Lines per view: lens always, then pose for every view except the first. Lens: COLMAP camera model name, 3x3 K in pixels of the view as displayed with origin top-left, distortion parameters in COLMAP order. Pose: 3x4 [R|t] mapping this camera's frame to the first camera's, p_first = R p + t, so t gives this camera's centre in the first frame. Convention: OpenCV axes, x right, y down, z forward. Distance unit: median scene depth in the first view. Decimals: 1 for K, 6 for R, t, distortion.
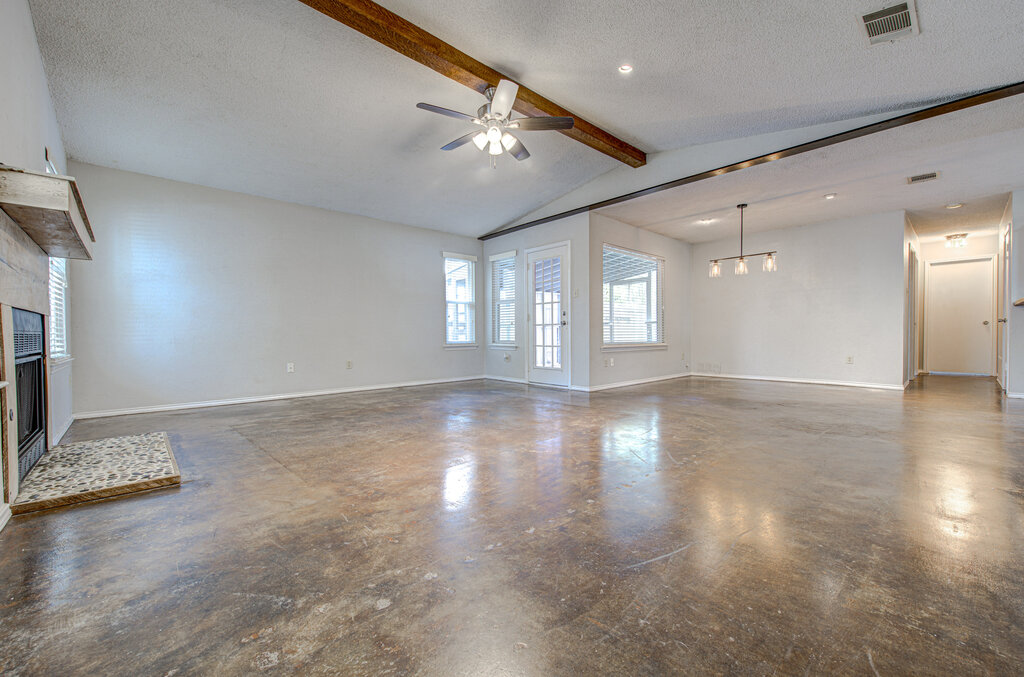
lens RADIAL K [[414.5, 0, 518.1], [0, 414.5, 333.7], [0, 0, 1]] dist [-0.001591, -0.000144]
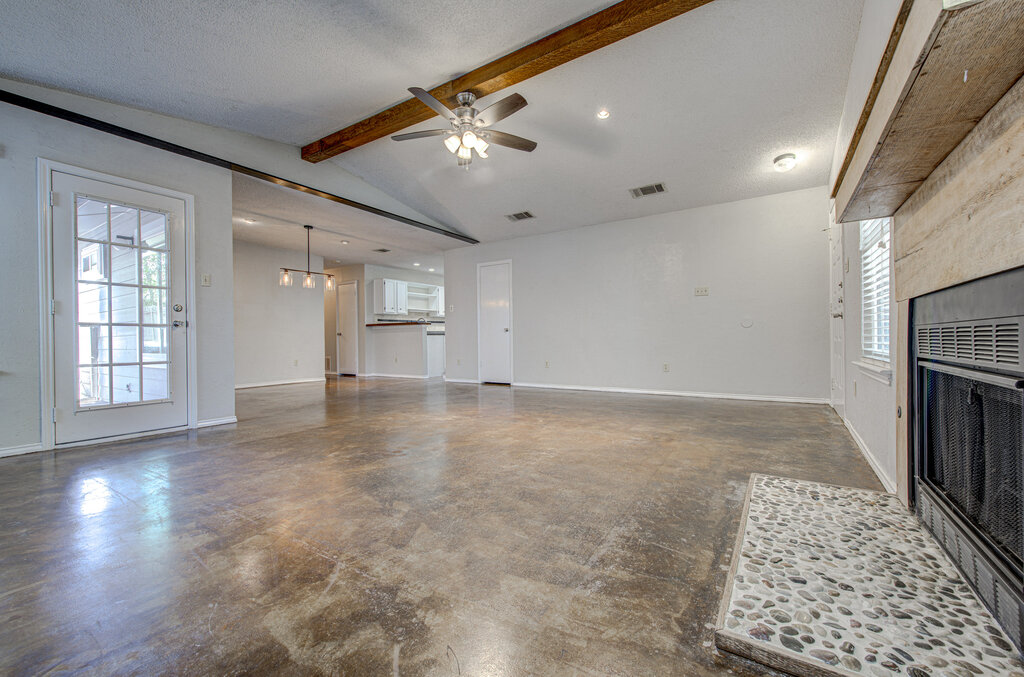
lens RADIAL K [[414.5, 0, 517.2], [0, 414.5, 341.0], [0, 0, 1]] dist [-0.001591, -0.000144]
pose [[-0.248593, 0.004066, 0.968600, -0.647580], [0.011002, 0.999939, -0.001374, 0.005837], [-0.968546, 0.010315, -0.248622, 0.705352]]
